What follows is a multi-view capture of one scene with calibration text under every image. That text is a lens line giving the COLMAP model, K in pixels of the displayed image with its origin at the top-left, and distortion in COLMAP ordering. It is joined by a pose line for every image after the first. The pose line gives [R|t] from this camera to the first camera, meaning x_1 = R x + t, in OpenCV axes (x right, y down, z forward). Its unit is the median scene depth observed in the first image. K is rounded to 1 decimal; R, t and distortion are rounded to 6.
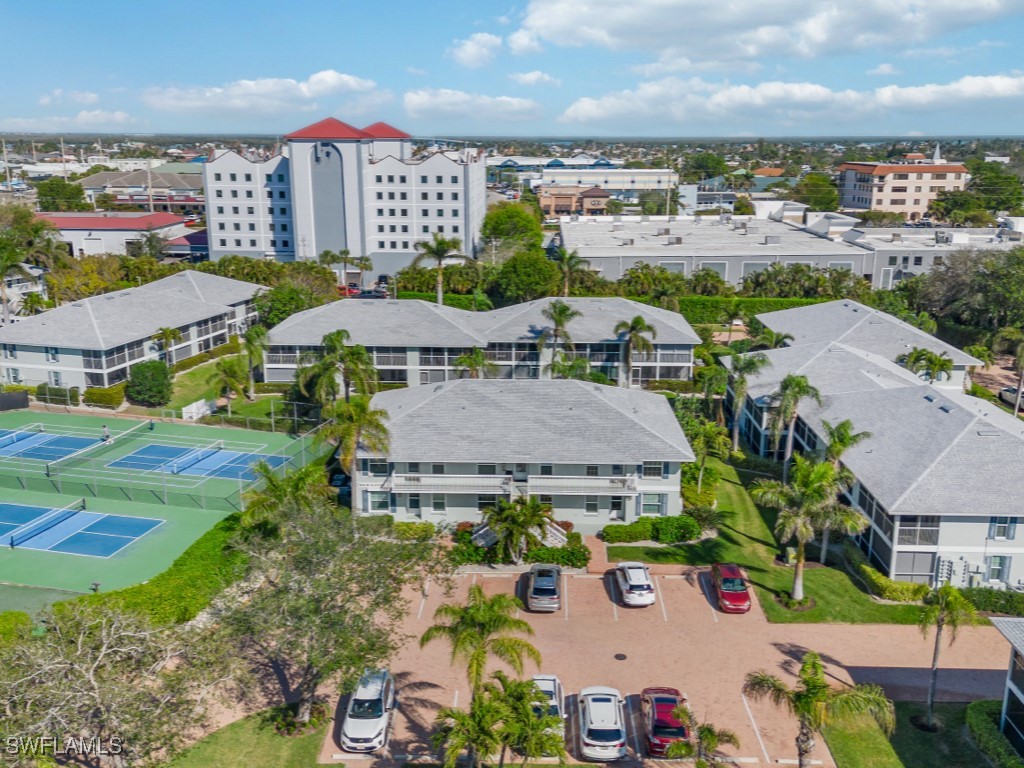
lens RADIAL K [[932.8, 0, 518.7], [0, 932.8, 386.1], [0, 0, 1]] dist [0.124226, -0.290896]
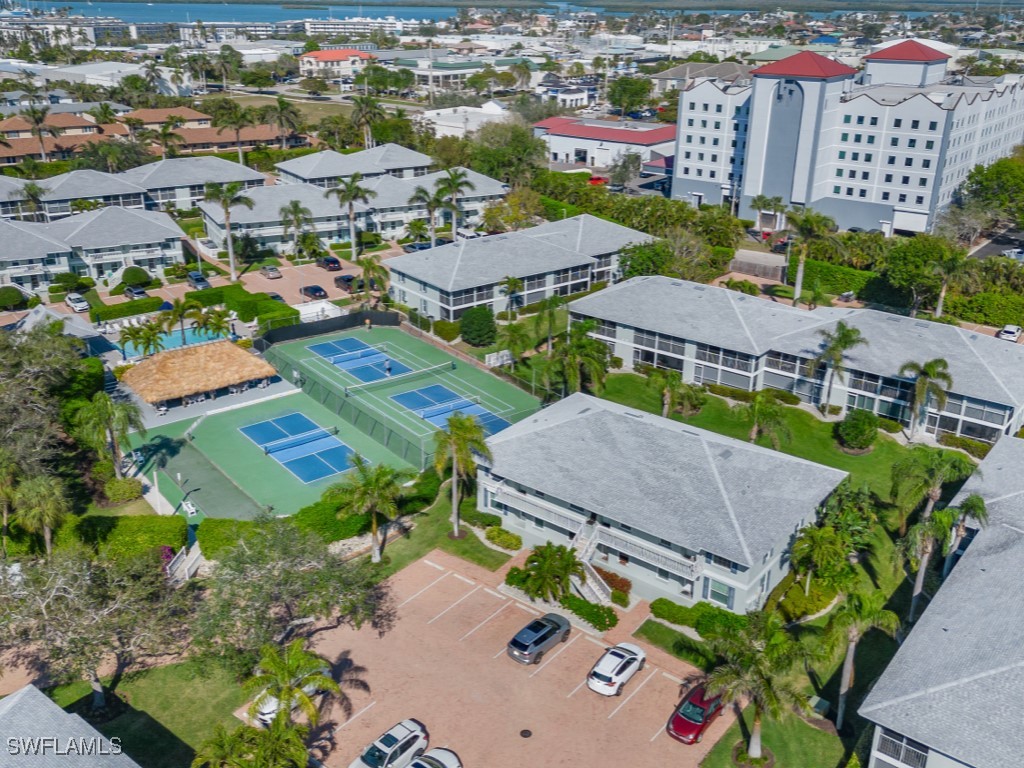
lens RADIAL K [[932.8, 0, 518.7], [0, 932.8, 386.1], [0, 0, 1]] dist [0.124226, -0.290896]
pose [[0.798196, 0.235278, -0.554552, 0.264721], [-0.161451, 0.970448, 0.179344, -0.124434], [0.580360, -0.053619, 0.812593, 0.067551]]
